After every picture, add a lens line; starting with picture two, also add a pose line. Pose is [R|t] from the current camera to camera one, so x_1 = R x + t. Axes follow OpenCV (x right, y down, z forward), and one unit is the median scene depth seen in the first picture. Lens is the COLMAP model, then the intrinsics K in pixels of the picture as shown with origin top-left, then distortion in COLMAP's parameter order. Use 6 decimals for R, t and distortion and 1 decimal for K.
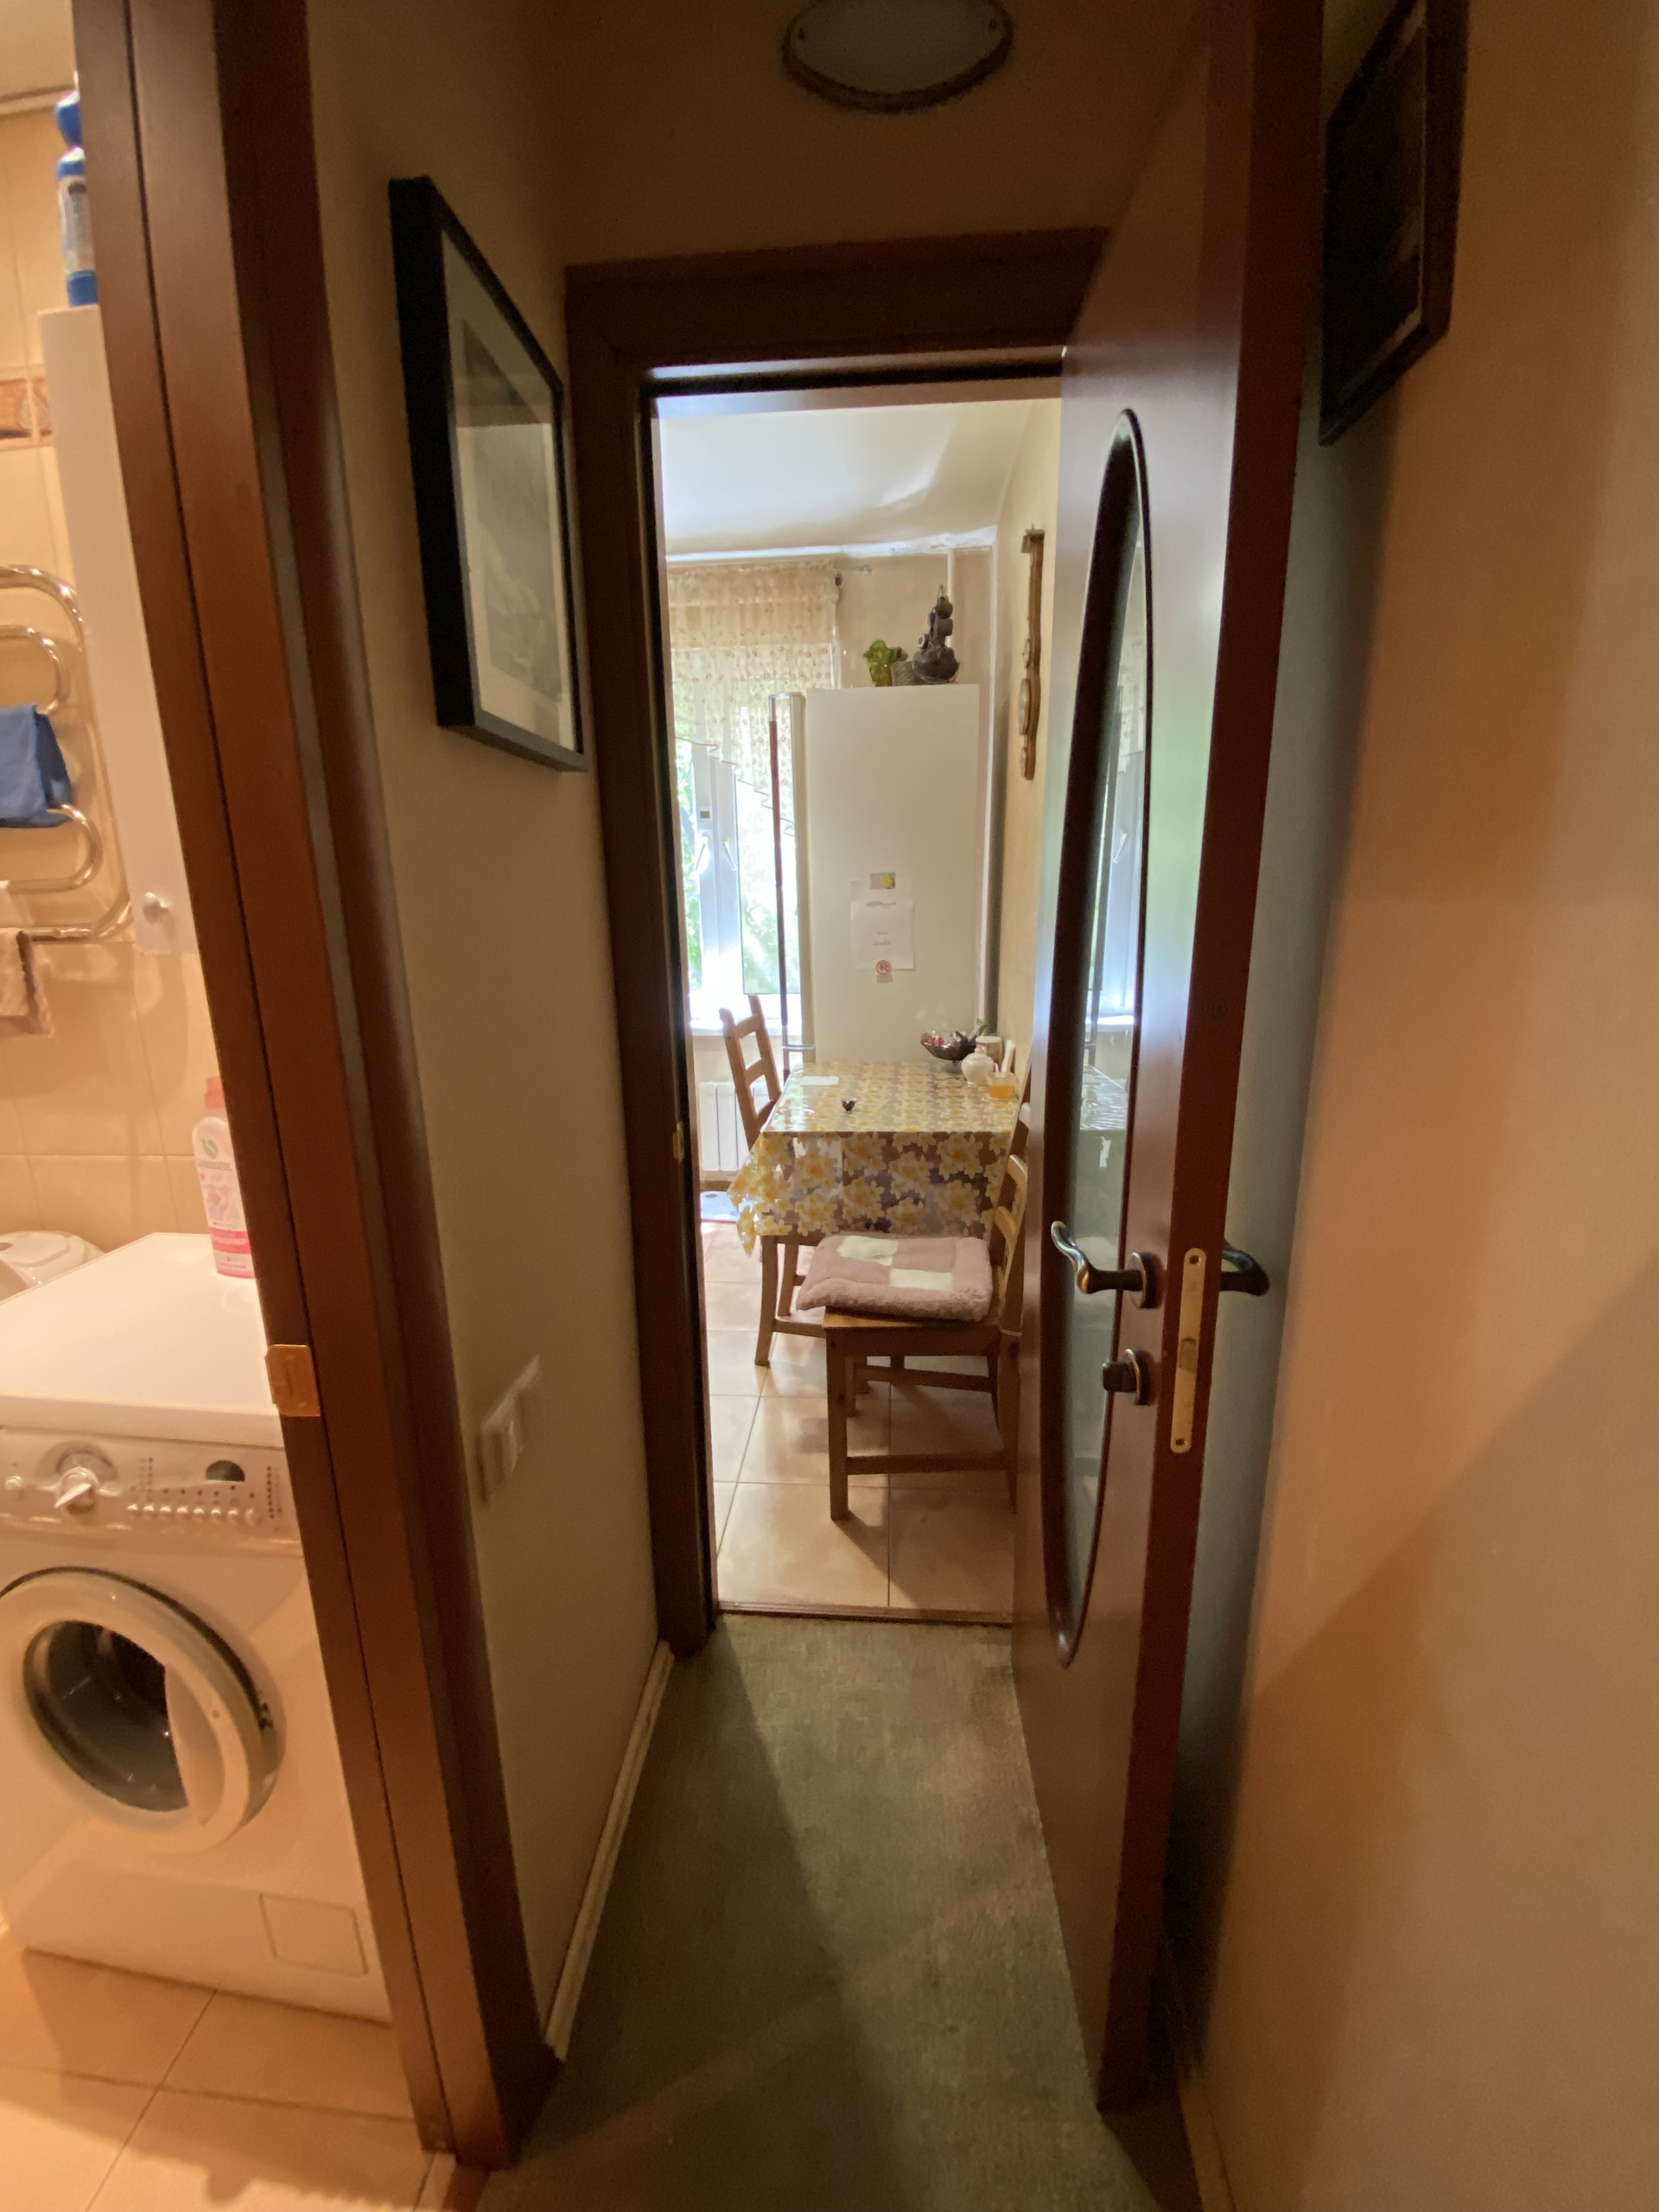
lens RADIAL K [[897.1, 0, 799.9], [0, 897.1, 1108.4], [0, 0, 1]] dist [0.003760, -0.013821]
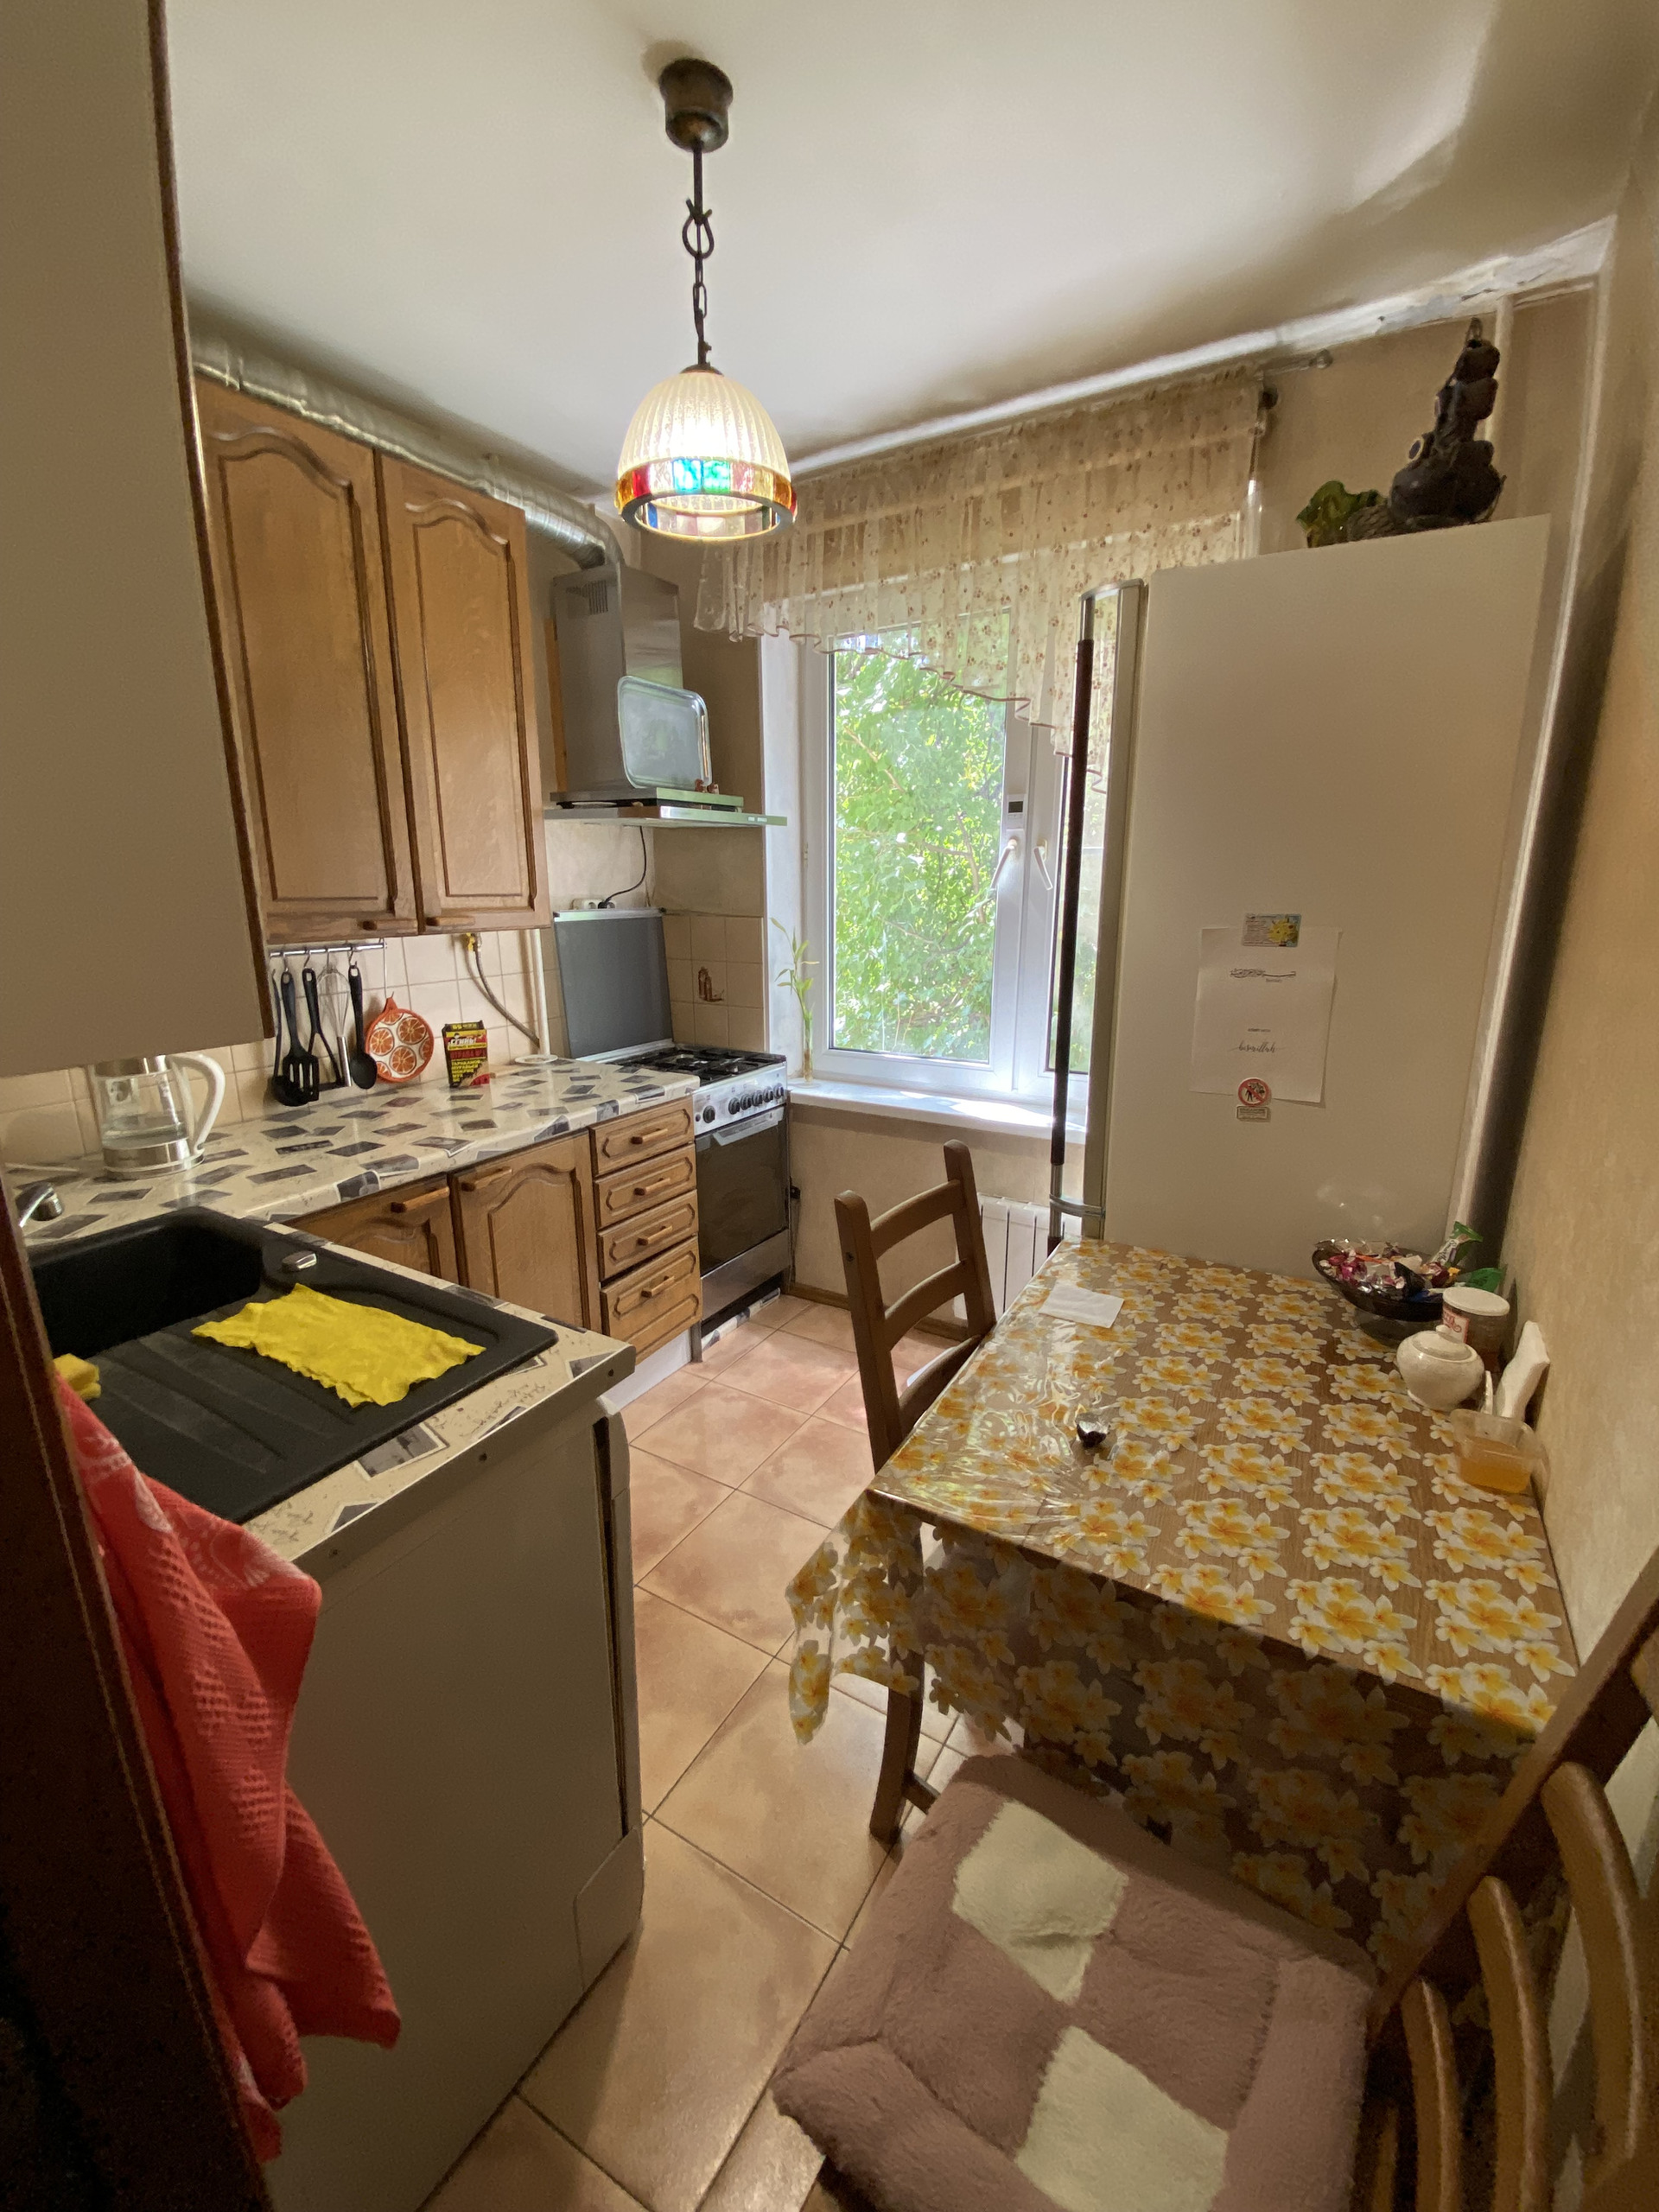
lens RADIAL K [[897.1, 0, 799.9], [0, 897.1, 1108.4], [0, 0, 1]] dist [0.003760, -0.013821]
pose [[0.900199, 0.117479, -0.419334, 0.076155], [-0.113077, 0.992954, 0.035436, -0.138997], [0.420543, 0.015517, 0.907140, 0.417423]]
